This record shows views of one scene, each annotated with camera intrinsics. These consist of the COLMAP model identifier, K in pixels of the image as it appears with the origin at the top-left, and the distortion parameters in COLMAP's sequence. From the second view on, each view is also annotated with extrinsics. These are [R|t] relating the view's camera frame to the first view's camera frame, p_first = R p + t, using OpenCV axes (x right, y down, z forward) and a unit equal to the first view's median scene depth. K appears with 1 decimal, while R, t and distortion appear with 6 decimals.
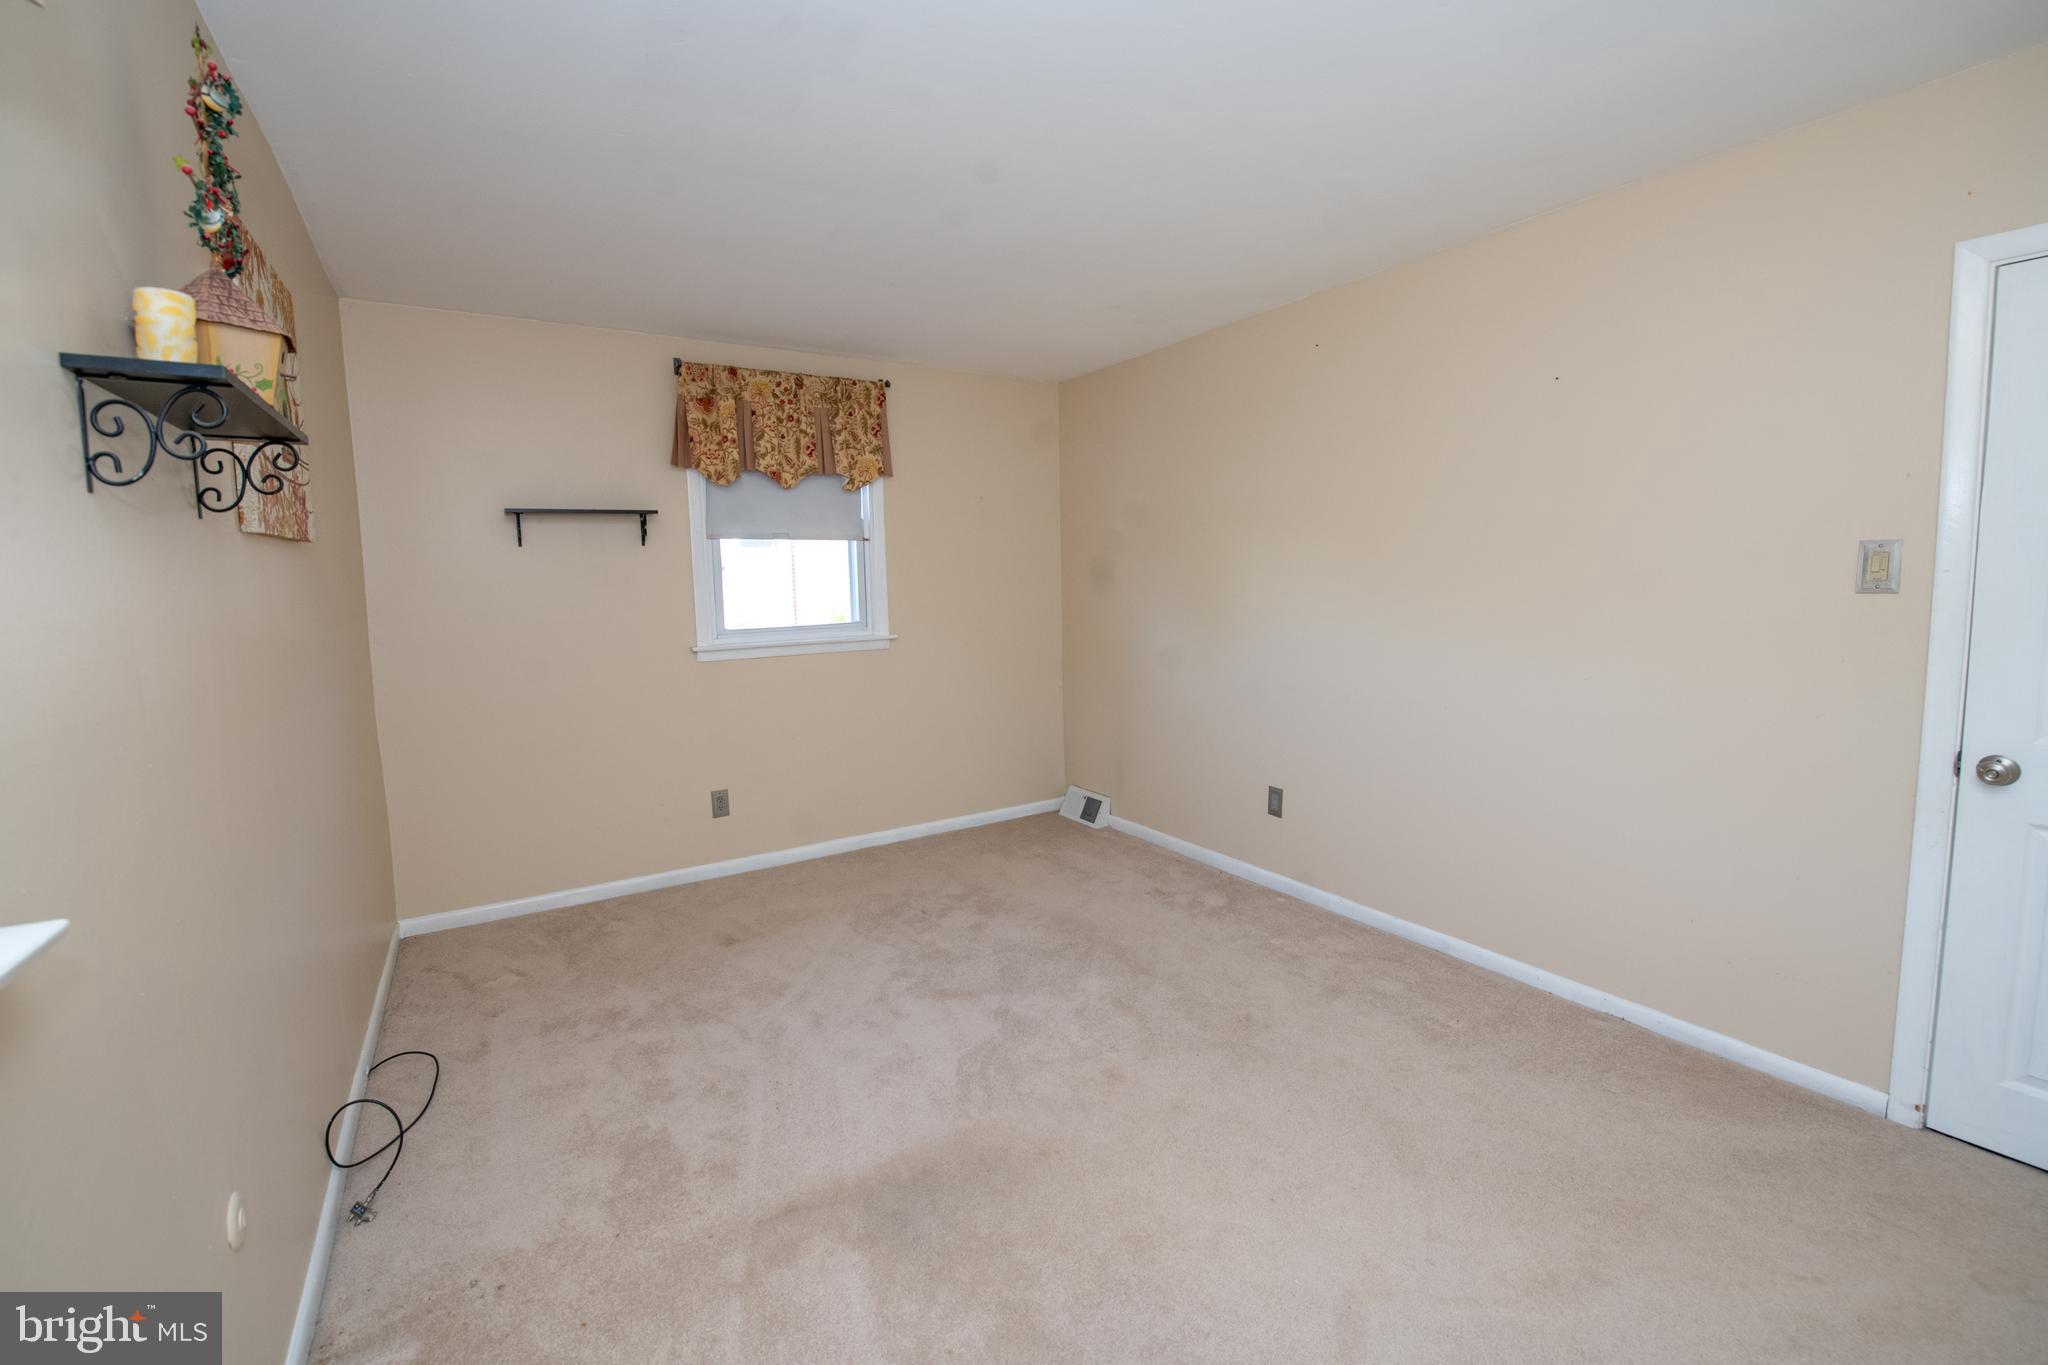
lens RADIAL K [[861.3, 0, 1015.3], [0, 861.3, 672.0], [0, 0, 1]] dist [-0.019998, -0.000515]
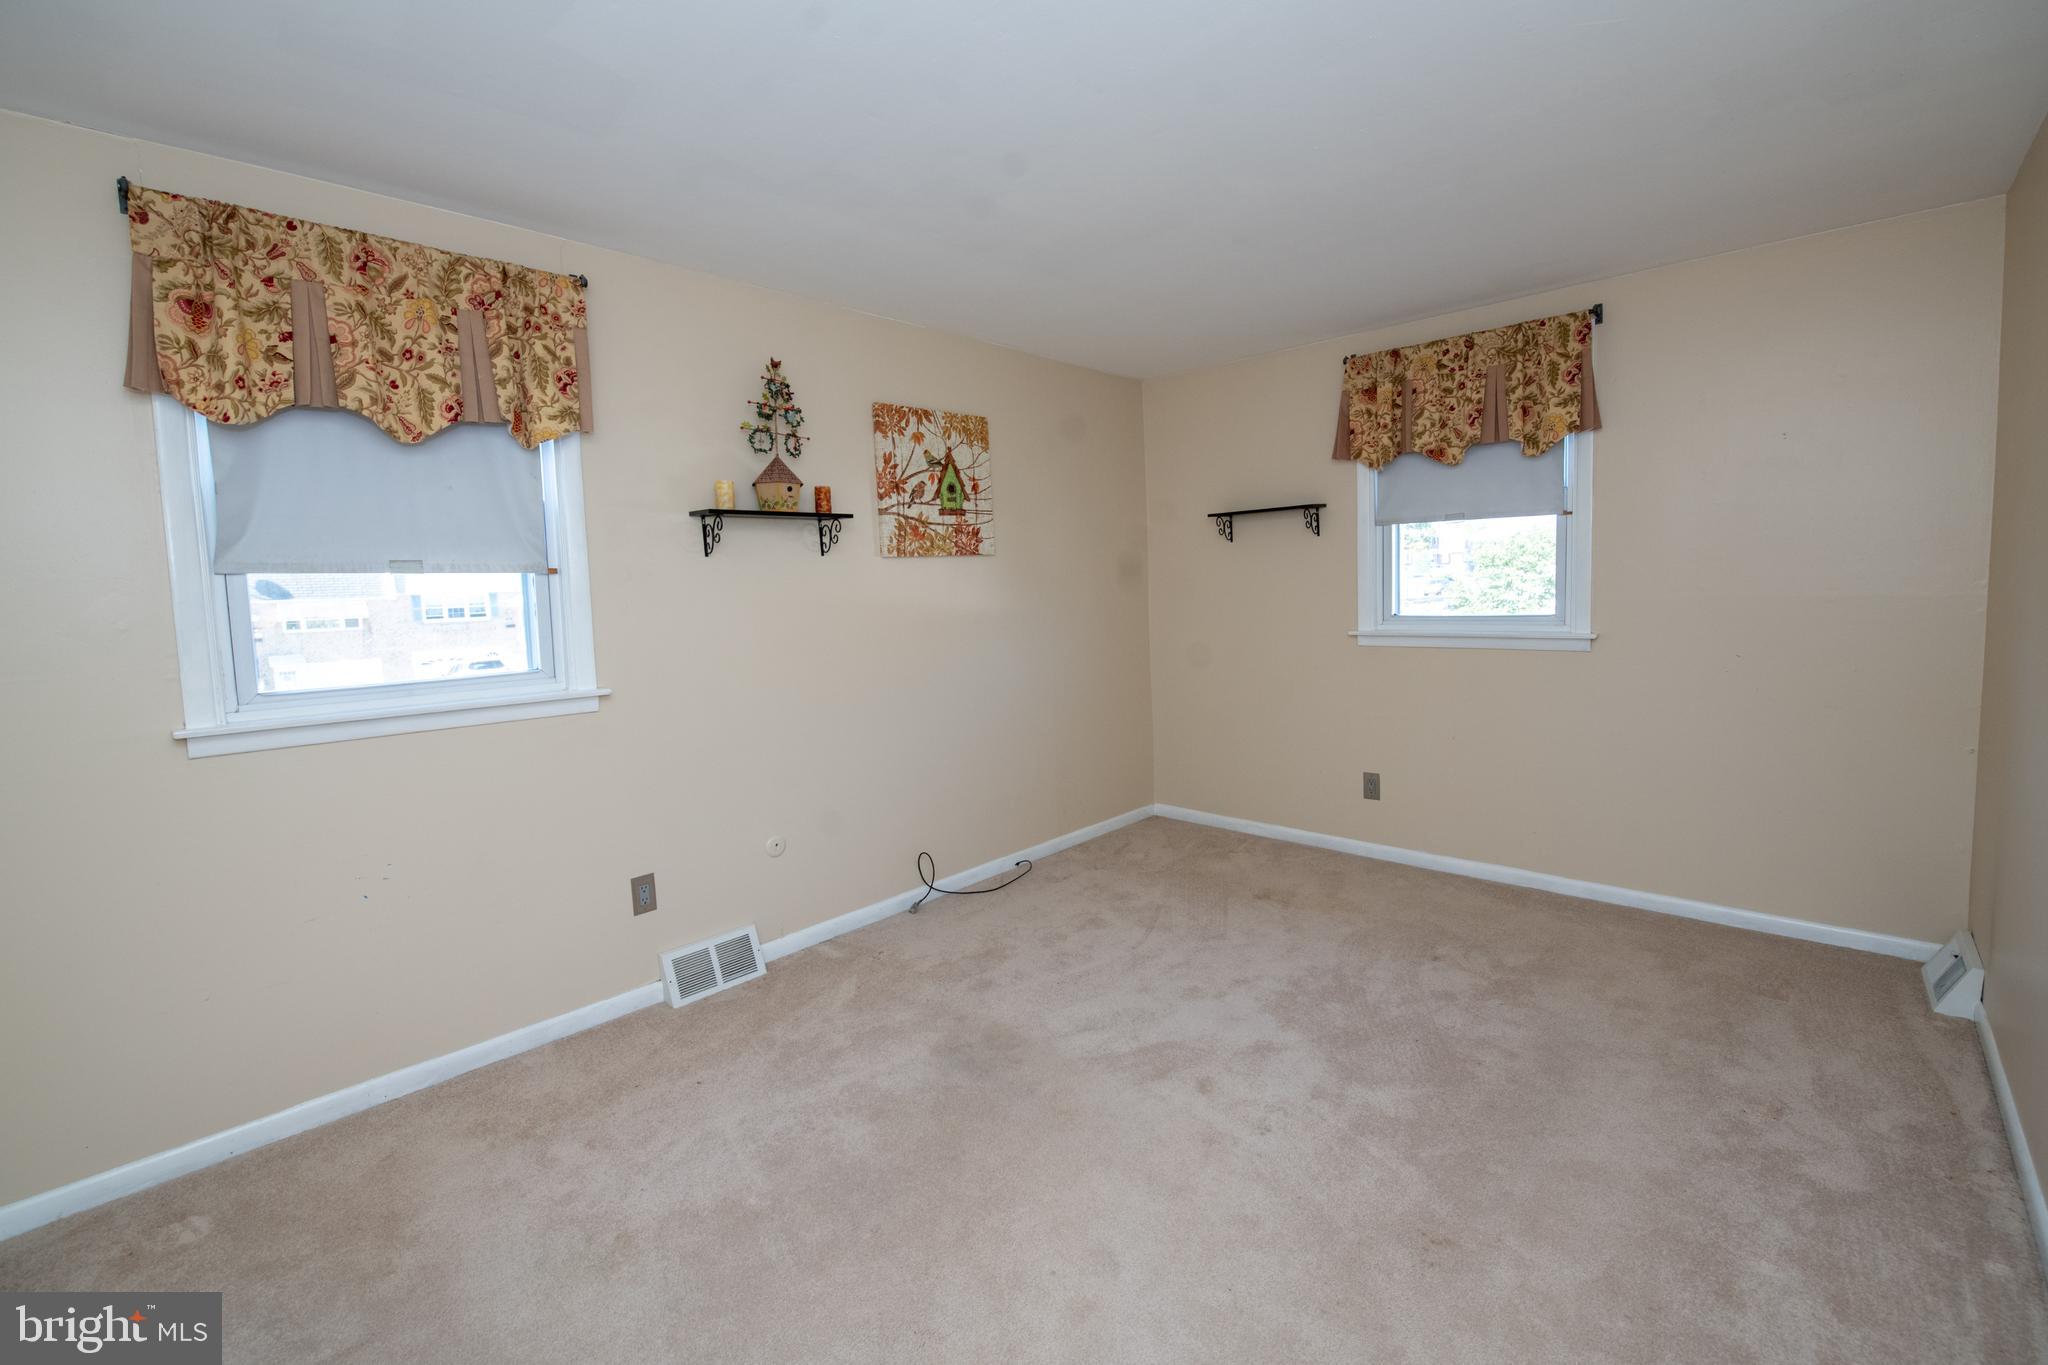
lens RADIAL K [[861.3, 0, 1015.3], [0, 861.3, 672.0], [0, 0, 1]] dist [-0.019998, -0.000515]
pose [[0.239164, 0.115561, -0.964078, 0.536497], [-0.076615, 0.992043, 0.099907, -0.051669], [0.967952, 0.049968, 0.246115, 0.344605]]
